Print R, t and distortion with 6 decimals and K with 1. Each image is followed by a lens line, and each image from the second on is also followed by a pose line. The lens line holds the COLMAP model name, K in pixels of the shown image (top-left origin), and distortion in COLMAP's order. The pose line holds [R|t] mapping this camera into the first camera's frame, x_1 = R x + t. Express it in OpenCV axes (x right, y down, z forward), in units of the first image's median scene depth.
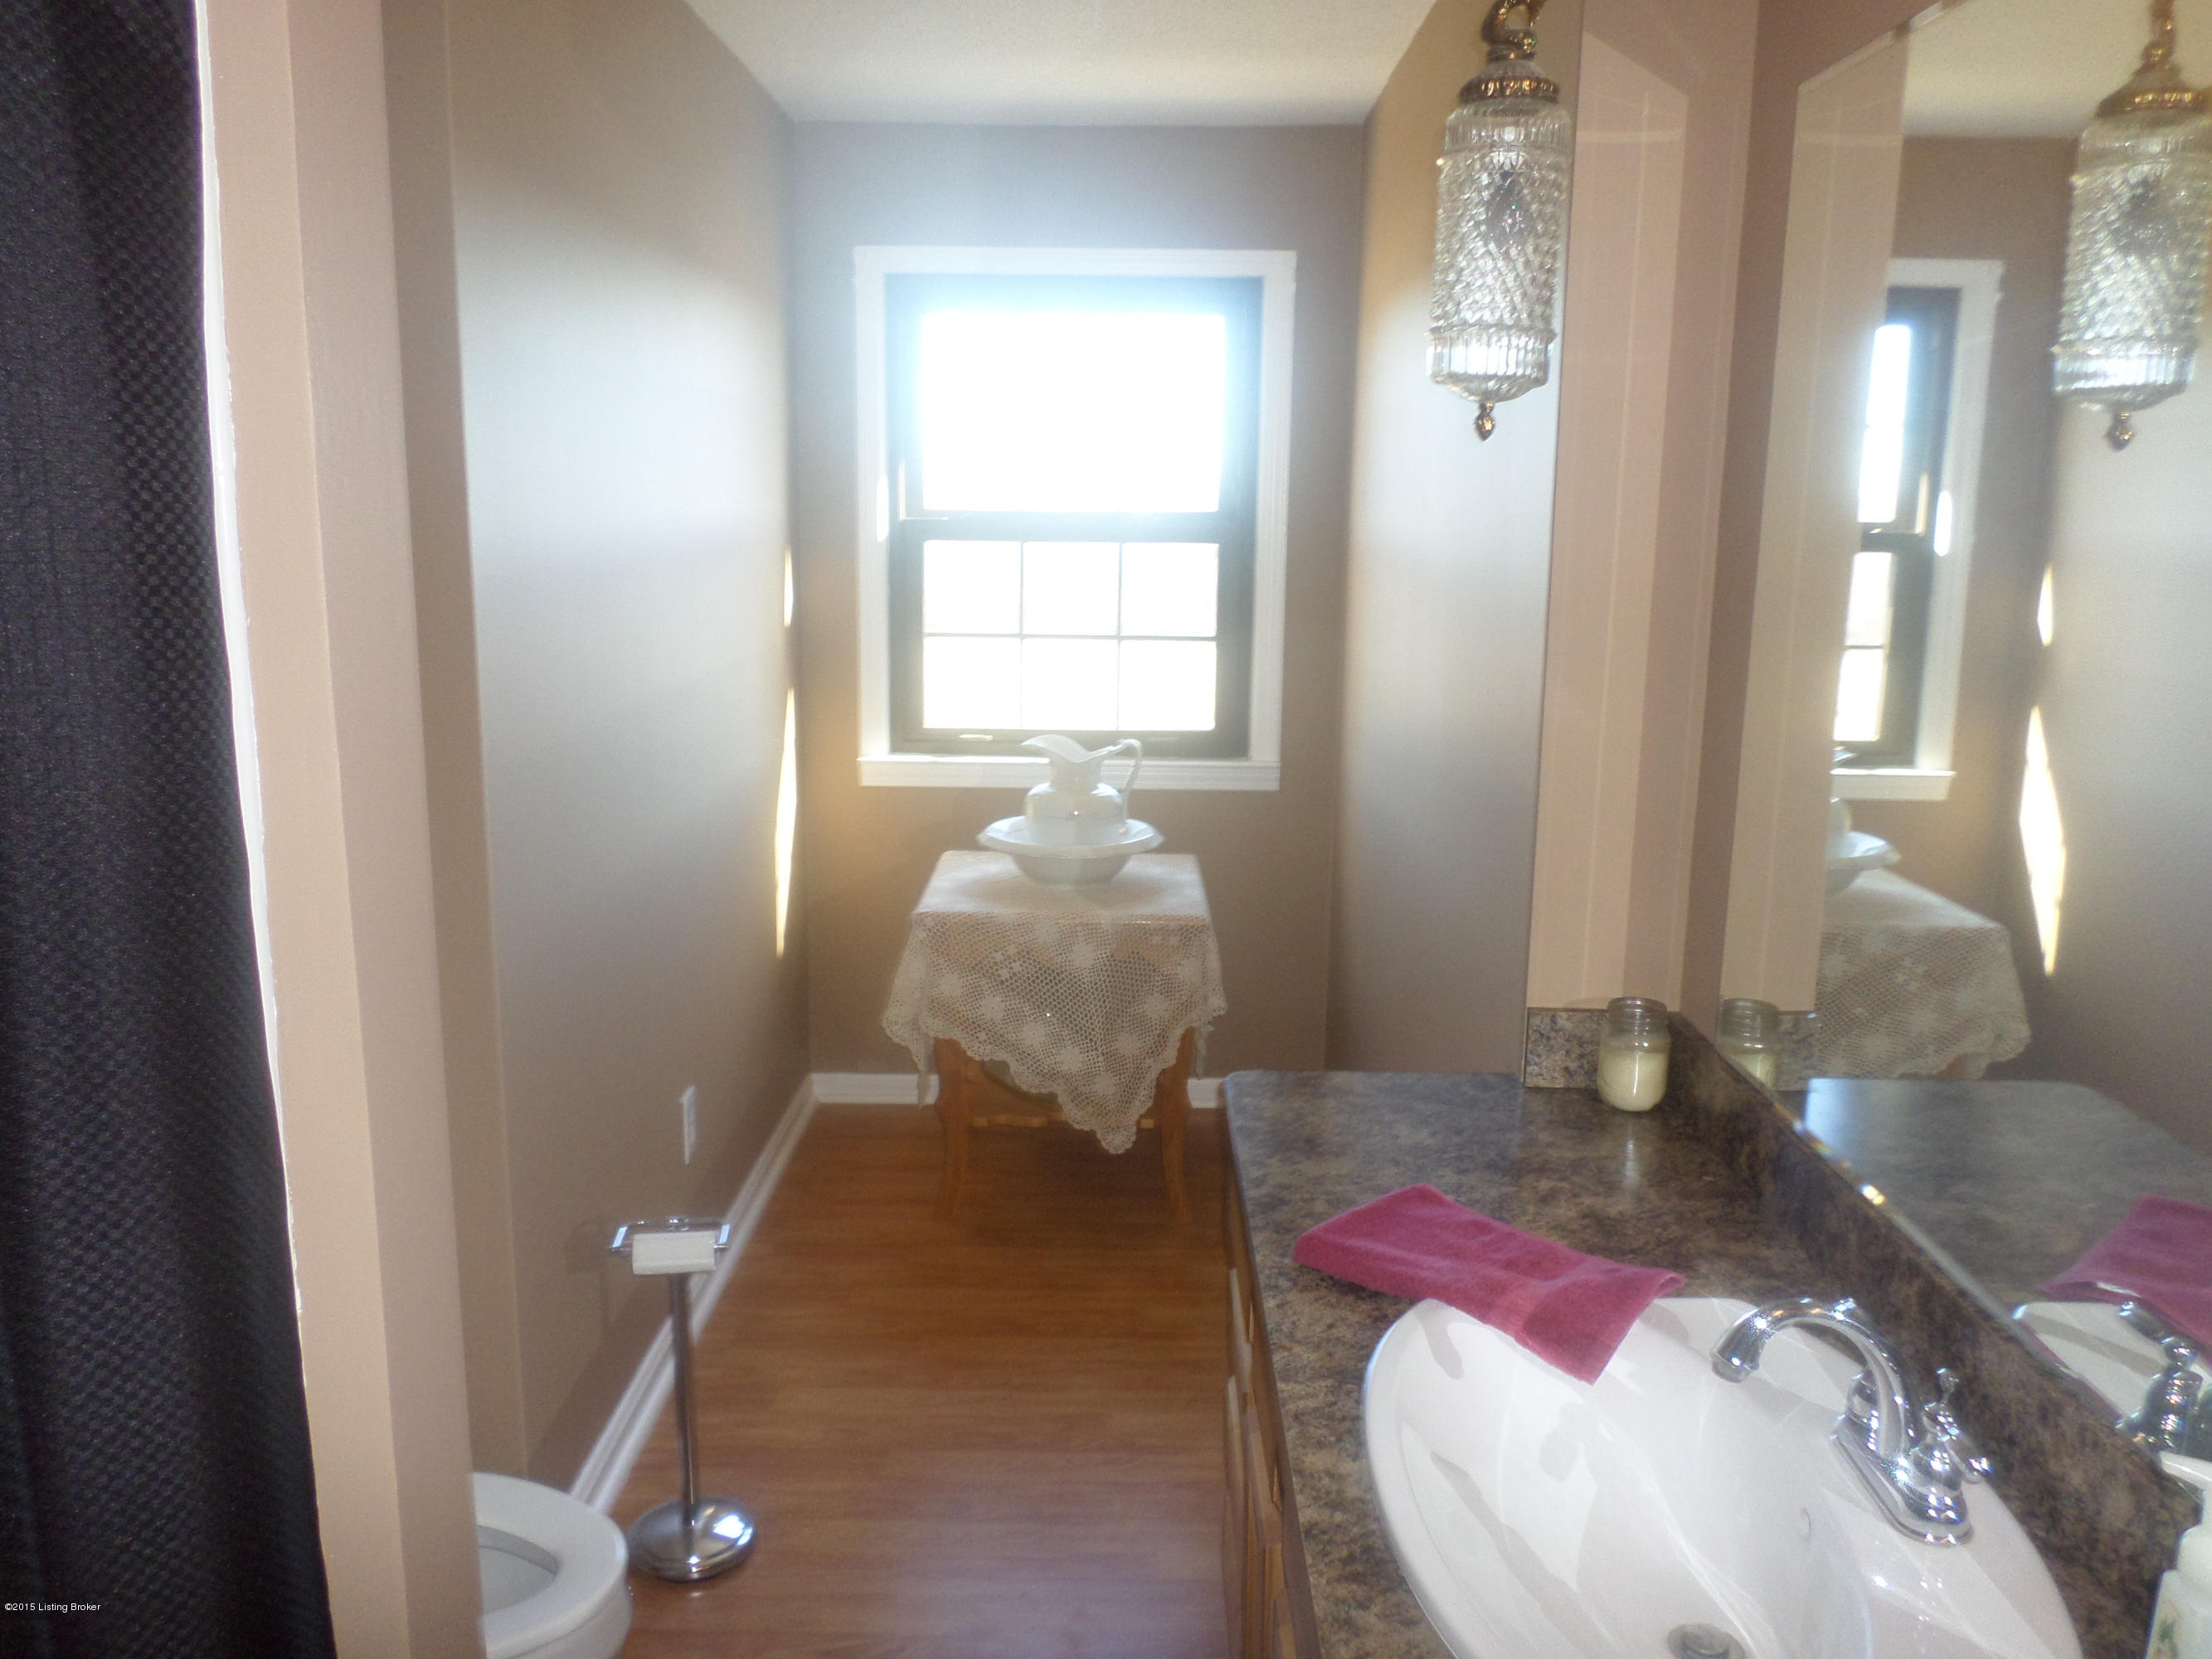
lens RADIAL K [[1626.6, 0, 1106.0], [0, 1626.6, 829.5], [0, 0, 1]] dist [0.002272, 0.003035]
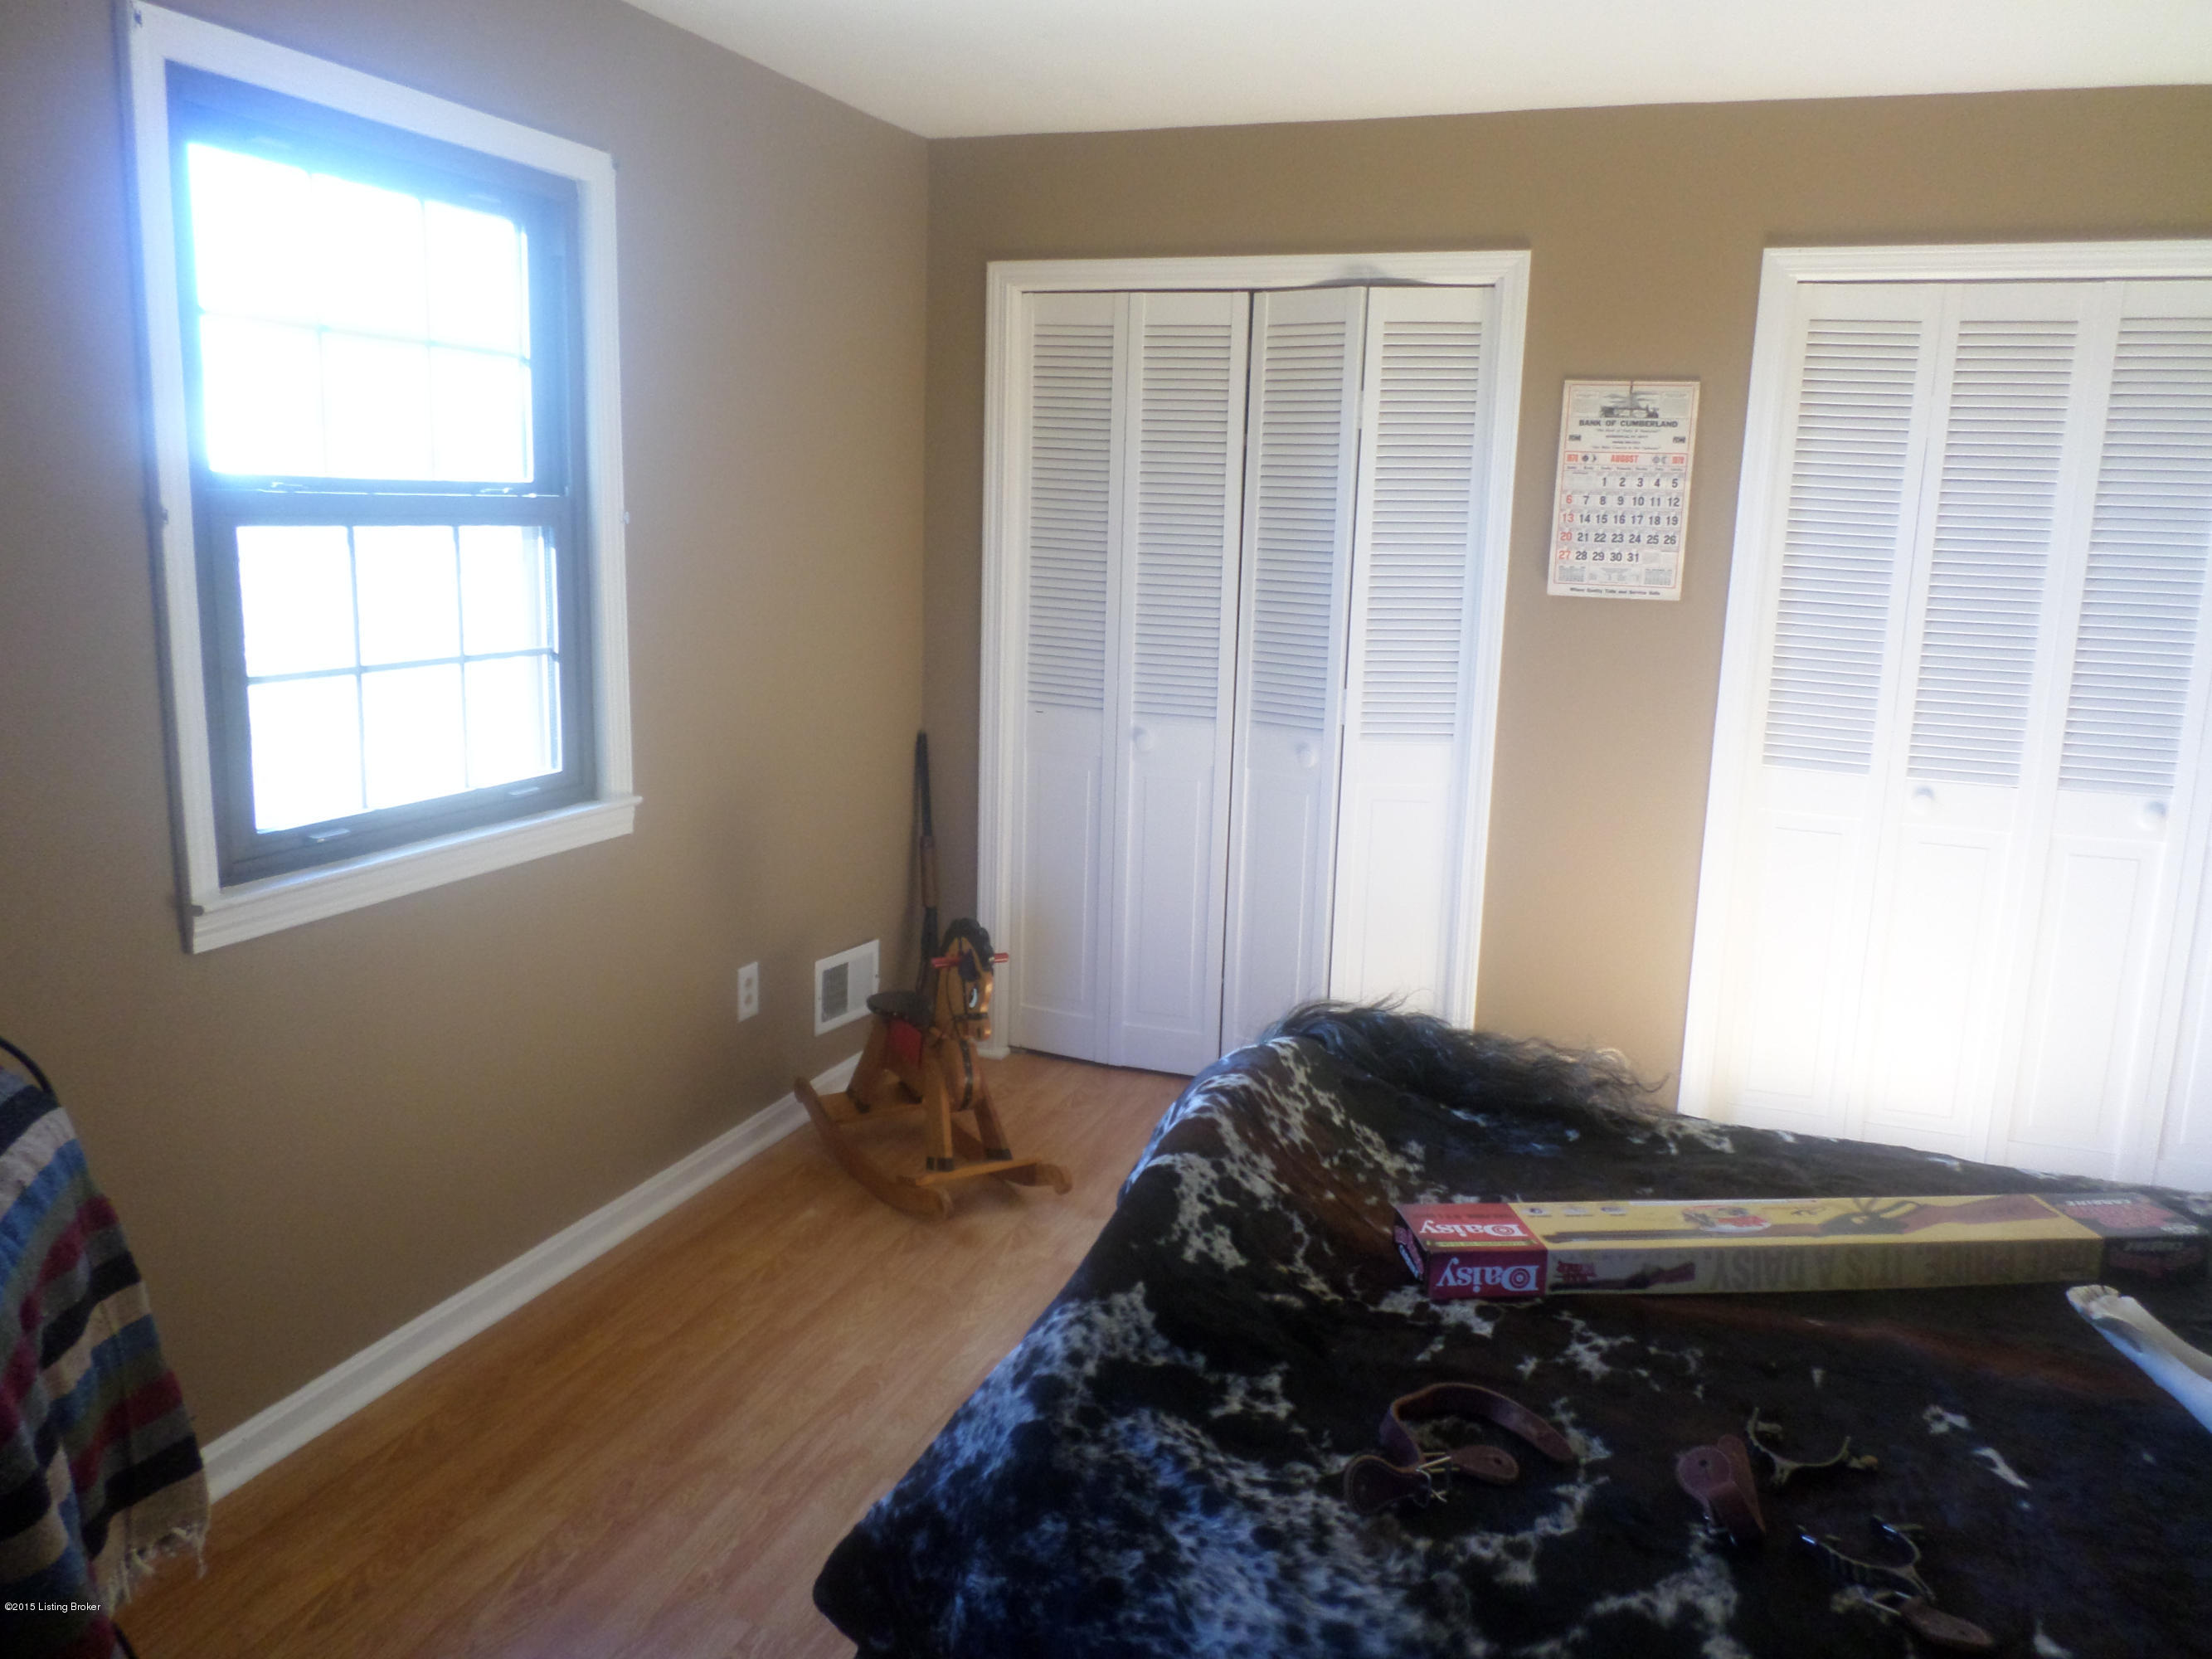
lens RADIAL K [[1626.6, 0, 1106.0], [0, 1626.6, 829.5], [0, 0, 1]] dist [0.002272, 0.003035]
pose [[0.352692, -0.172941, 0.919619, -0.560394], [0.140923, 0.981381, 0.130509, -0.099917], [-0.925067, 0.083566, 0.370496, 0.491928]]
